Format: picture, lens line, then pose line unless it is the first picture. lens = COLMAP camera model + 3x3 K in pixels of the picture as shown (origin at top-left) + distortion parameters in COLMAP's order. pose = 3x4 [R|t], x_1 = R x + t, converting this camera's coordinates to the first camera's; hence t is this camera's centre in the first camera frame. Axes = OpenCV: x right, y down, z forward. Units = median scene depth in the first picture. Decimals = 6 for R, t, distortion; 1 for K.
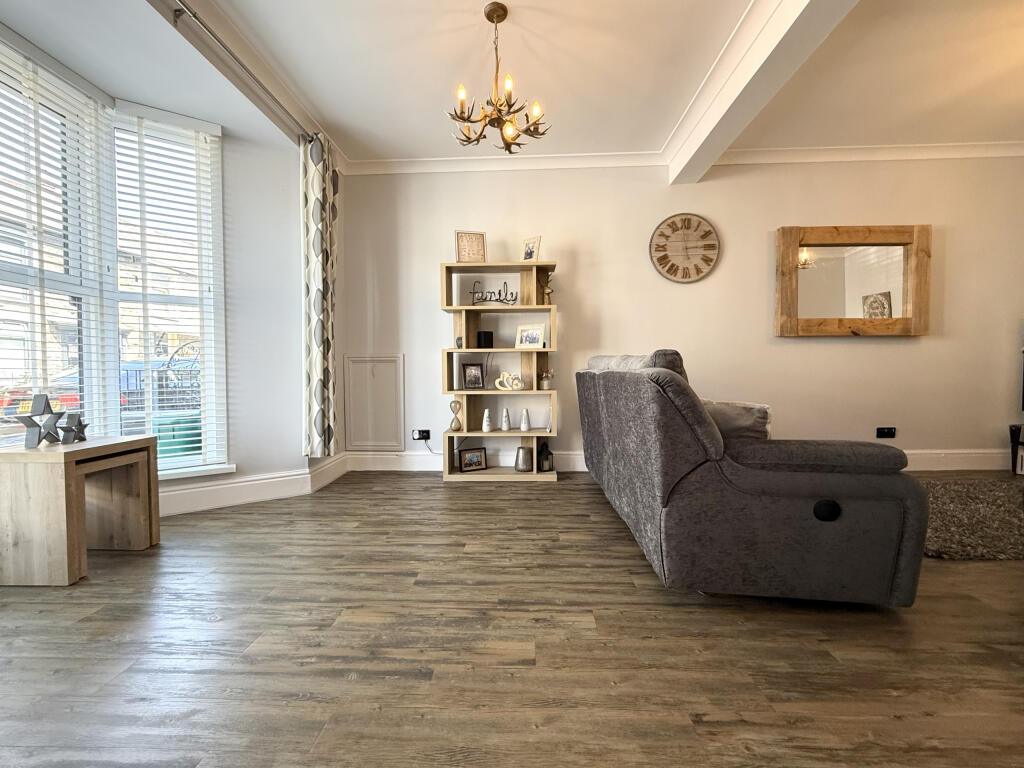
lens RADIAL K [[412.9, 0, 519.0], [0, 412.9, 380.6], [0, 0, 1]] dist [0.000831, 0.000405]
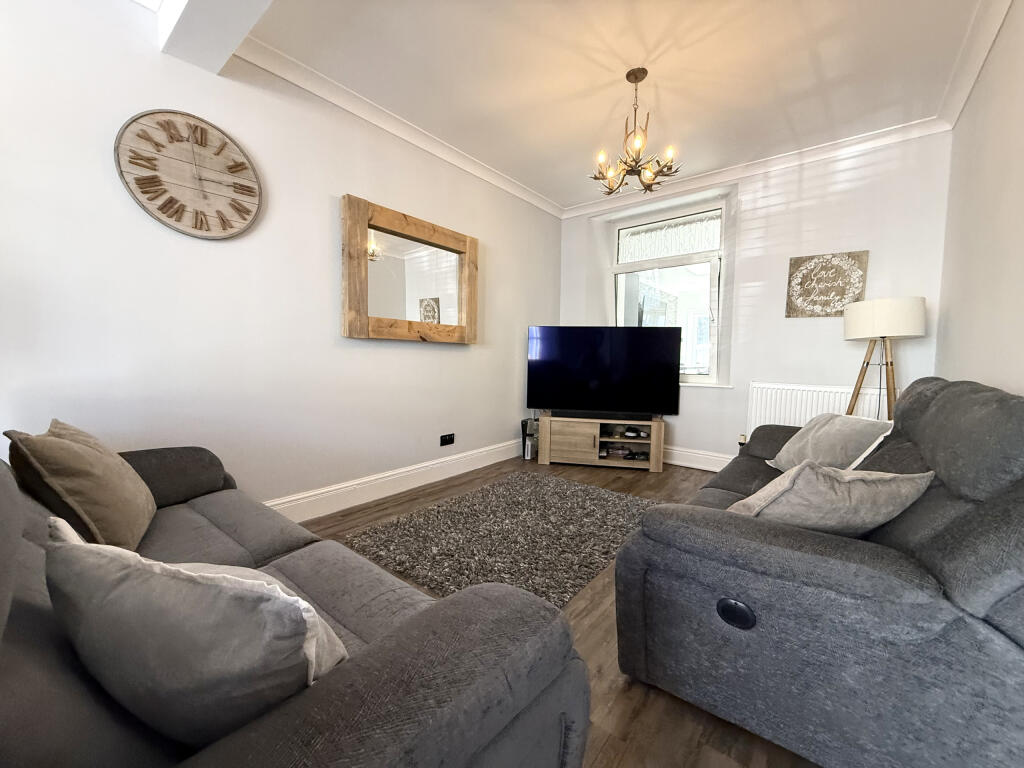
lens RADIAL K [[412.9, 0, 514.6], [0, 412.9, 382.4], [0, 0, 1]] dist [0.000831, 0.000405]
pose [[0.591272, -0.034033, 0.805754, 0.186087], [0.004003, 0.999221, 0.039267, -0.051128], [-0.806463, -0.019992, 0.590947, 0.284435]]
